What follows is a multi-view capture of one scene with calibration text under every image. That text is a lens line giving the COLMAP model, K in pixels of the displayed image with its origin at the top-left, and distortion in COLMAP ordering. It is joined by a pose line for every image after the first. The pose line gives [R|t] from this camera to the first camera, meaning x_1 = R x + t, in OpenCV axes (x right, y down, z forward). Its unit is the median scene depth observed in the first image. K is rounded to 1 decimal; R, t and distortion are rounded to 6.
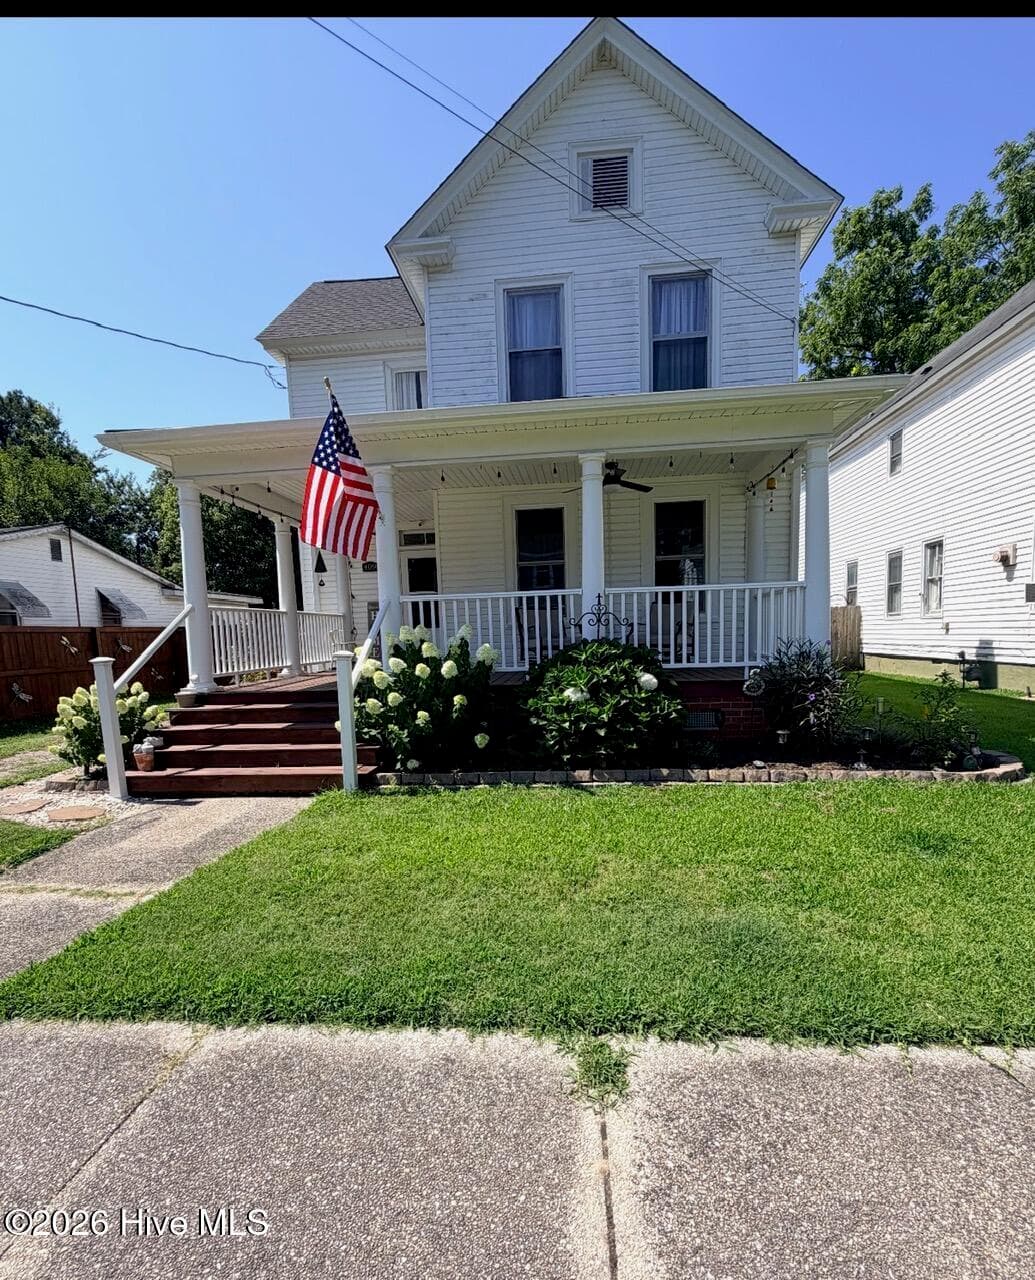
lens RADIAL K [[612.1, 0, 513.1], [0, 612.1, 705.5], [0, 0, 1]] dist [0.003662, 0.000580]
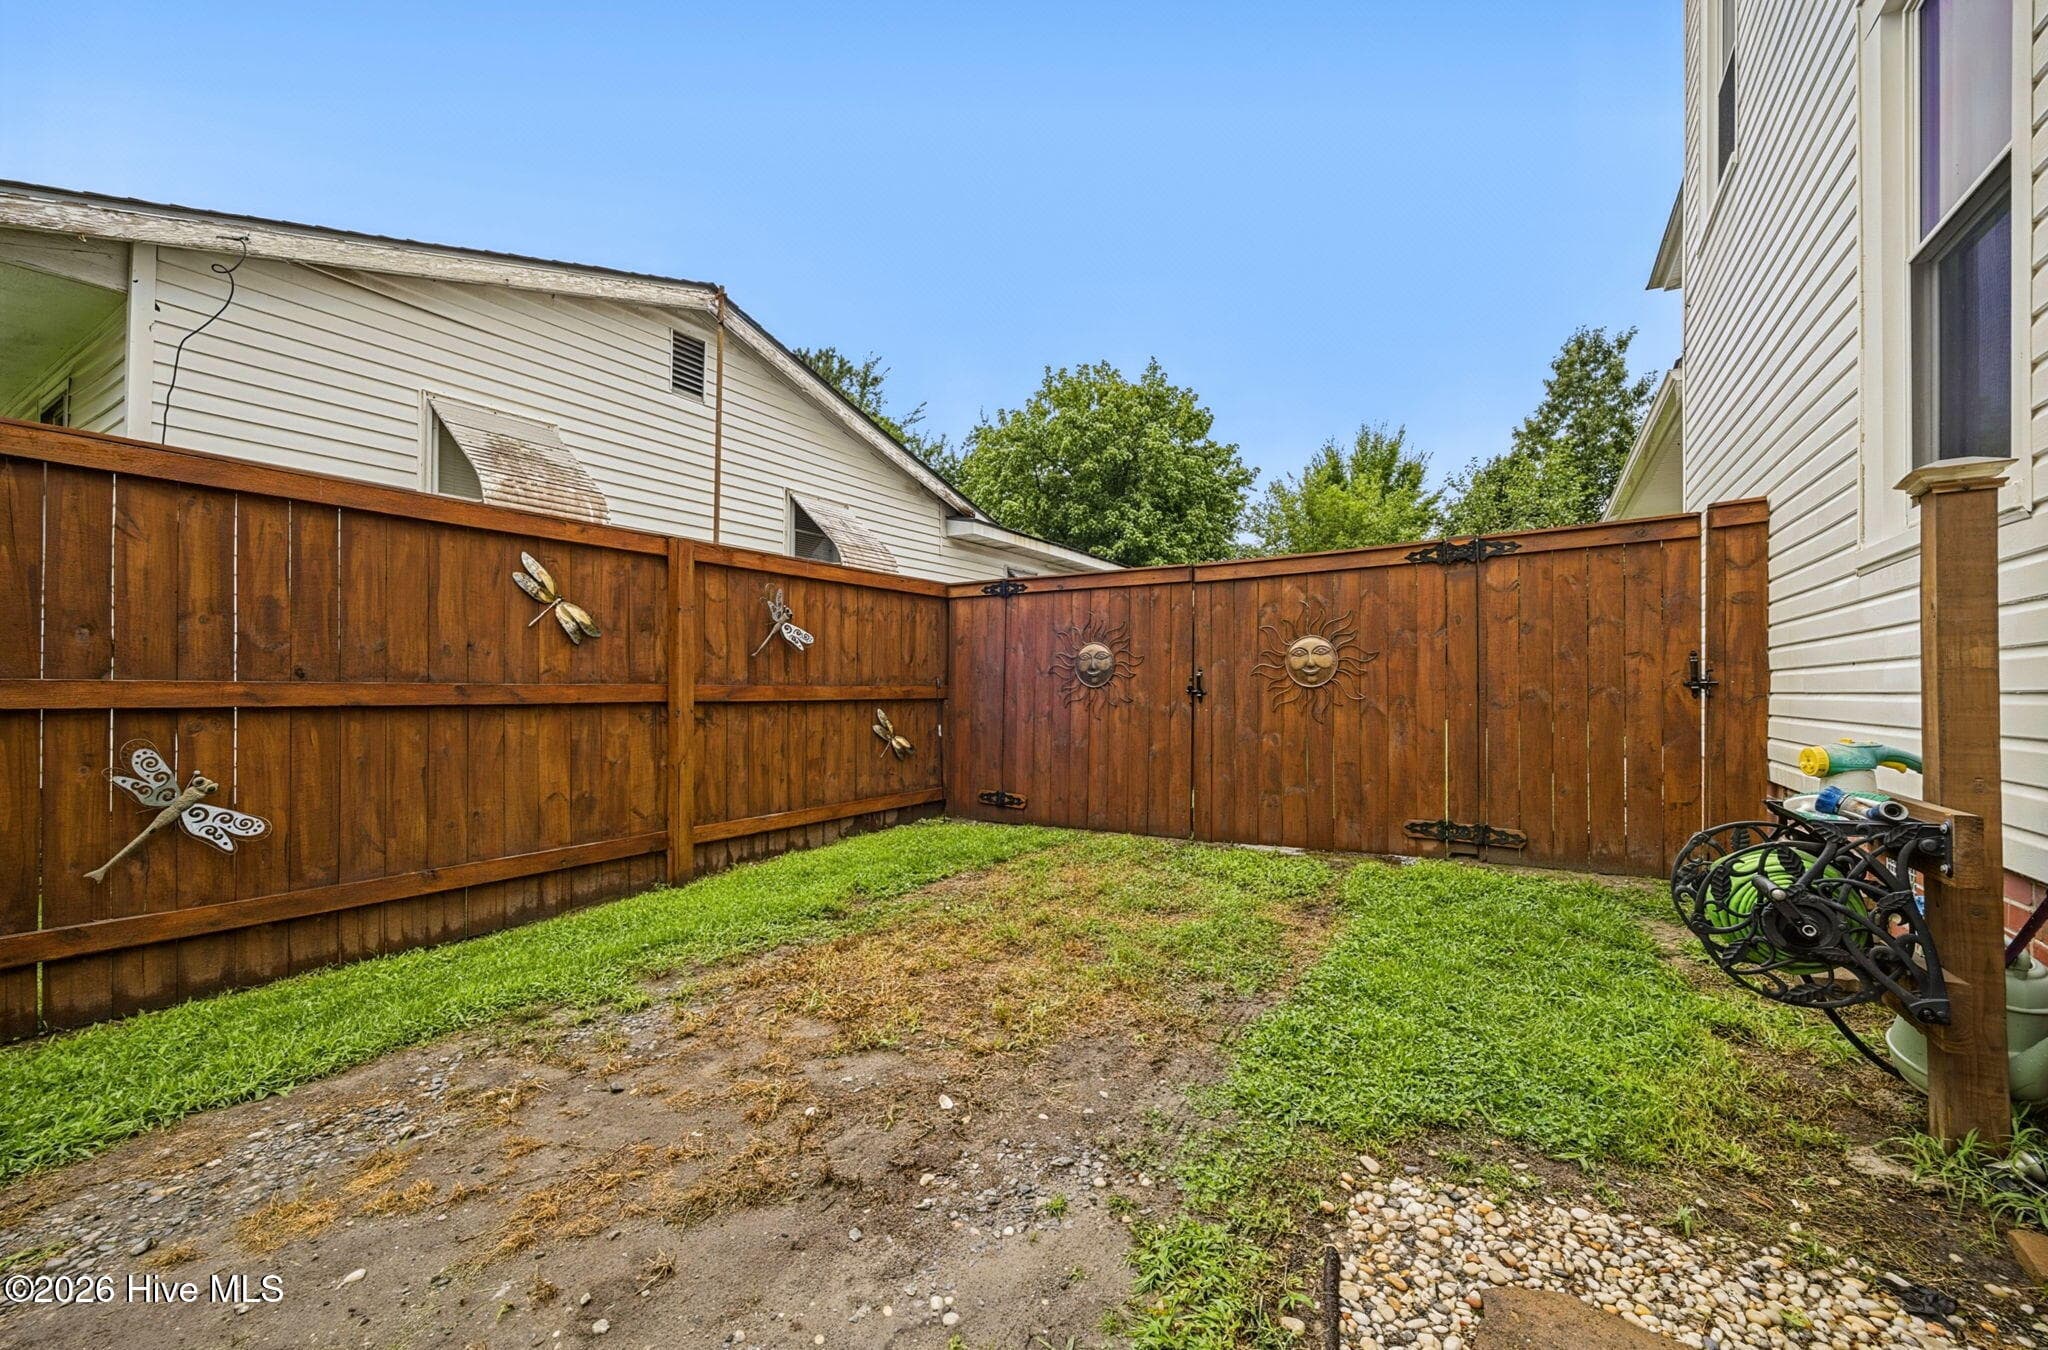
lens RADIAL K [[809.6, 0, 1020.8], [0, 809.6, 682.3], [0, 0, 1]] dist [0.004749, -0.002493]
pose [[0.901338, 0.043622, -0.430914, -0.477523], [-0.092026, 0.991486, -0.092120, -0.060241], [0.423227, 0.122686, 0.897679, 0.902407]]
